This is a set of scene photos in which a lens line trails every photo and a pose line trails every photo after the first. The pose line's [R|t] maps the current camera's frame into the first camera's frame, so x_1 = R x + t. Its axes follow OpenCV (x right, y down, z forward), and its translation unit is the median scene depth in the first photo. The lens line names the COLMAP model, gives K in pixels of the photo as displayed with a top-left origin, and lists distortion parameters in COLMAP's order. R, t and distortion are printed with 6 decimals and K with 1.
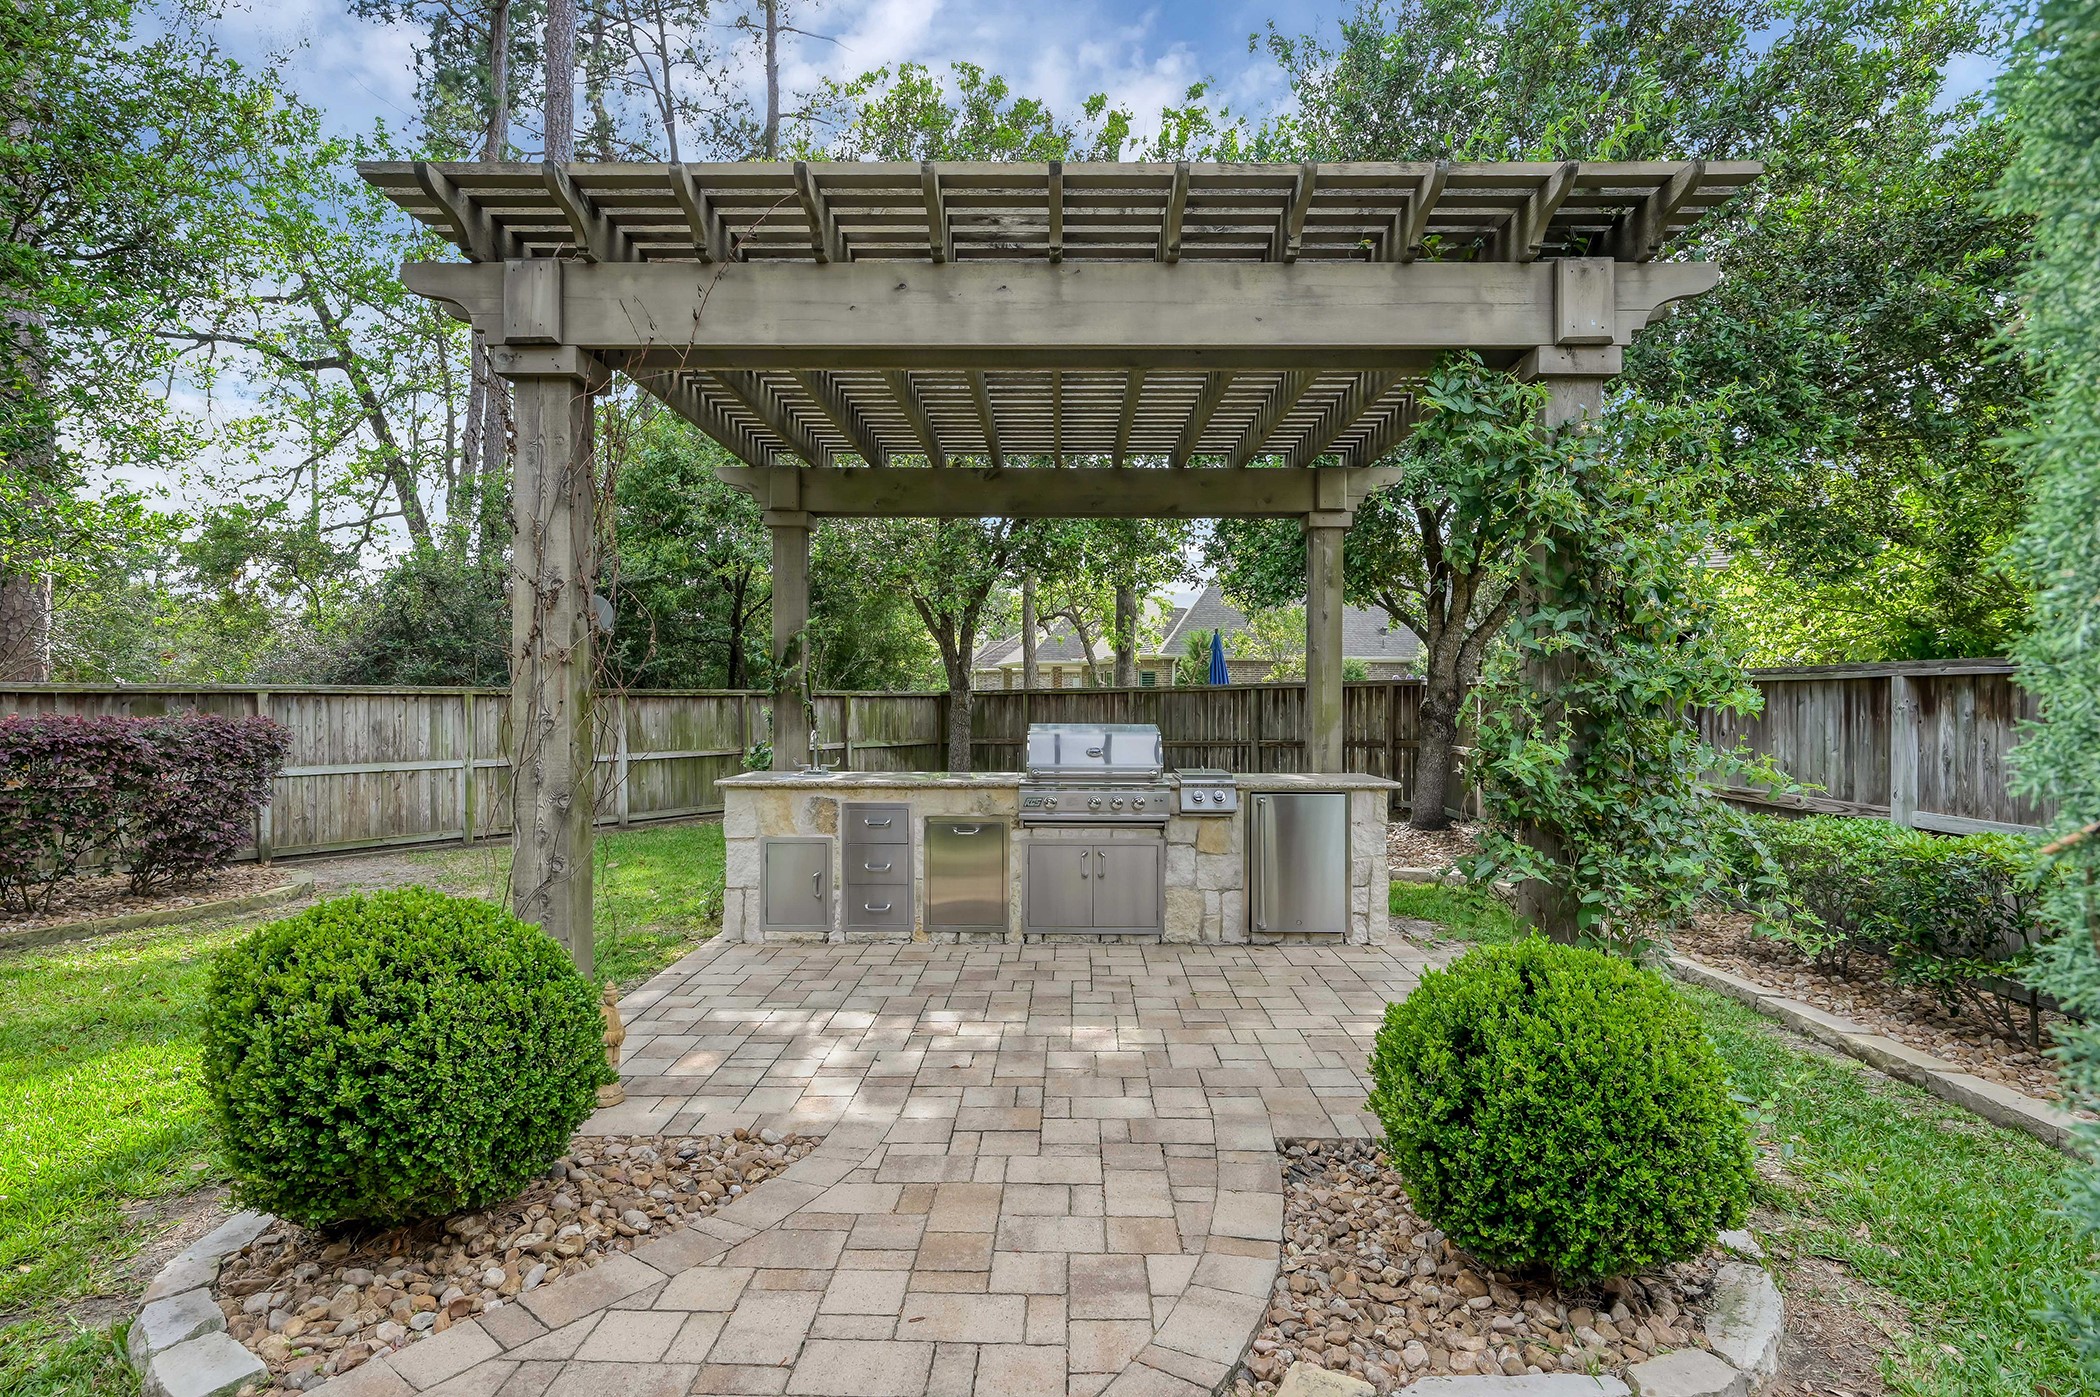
lens RADIAL K [[1078.0, 0, 1044.6], [0, 1078.0, 699.2], [0, 0, 1]] dist [-0.002942, 0.001524]
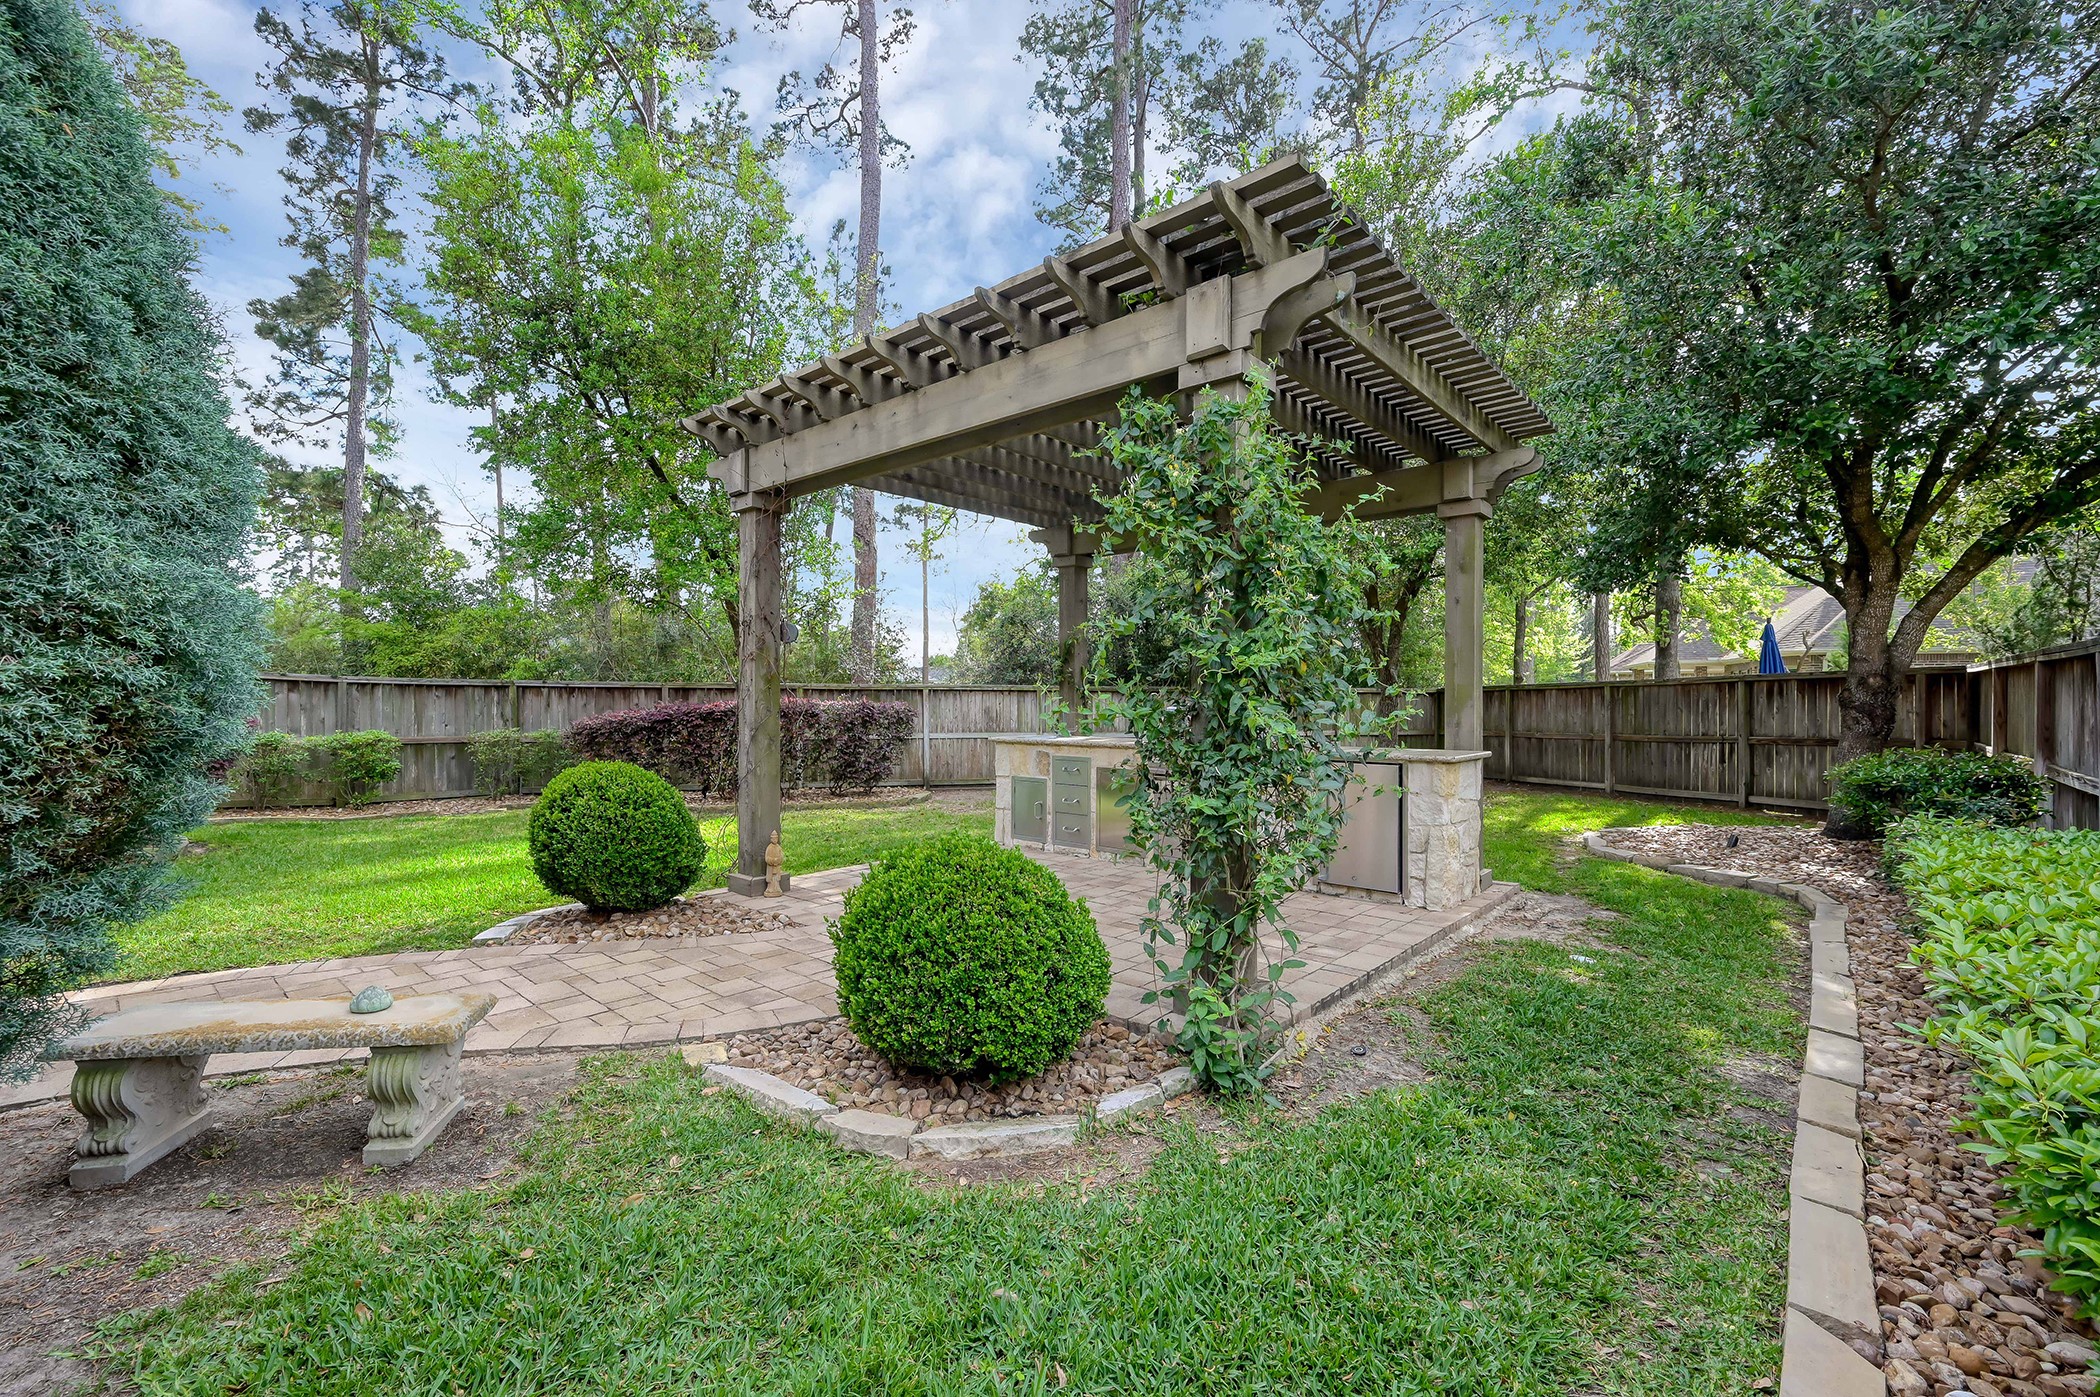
lens RADIAL K [[904.6, 0, 1087.6], [0, 904.6, 701.1], [0, 0, 1]] dist [-0.001215, -0.000705]
pose [[0.756500, -0.001660, -0.653992, 1.031549], [-0.001646, 0.999989, -0.004442, 0.045815], [0.653992, 0.004437, 0.756489, 0.177728]]
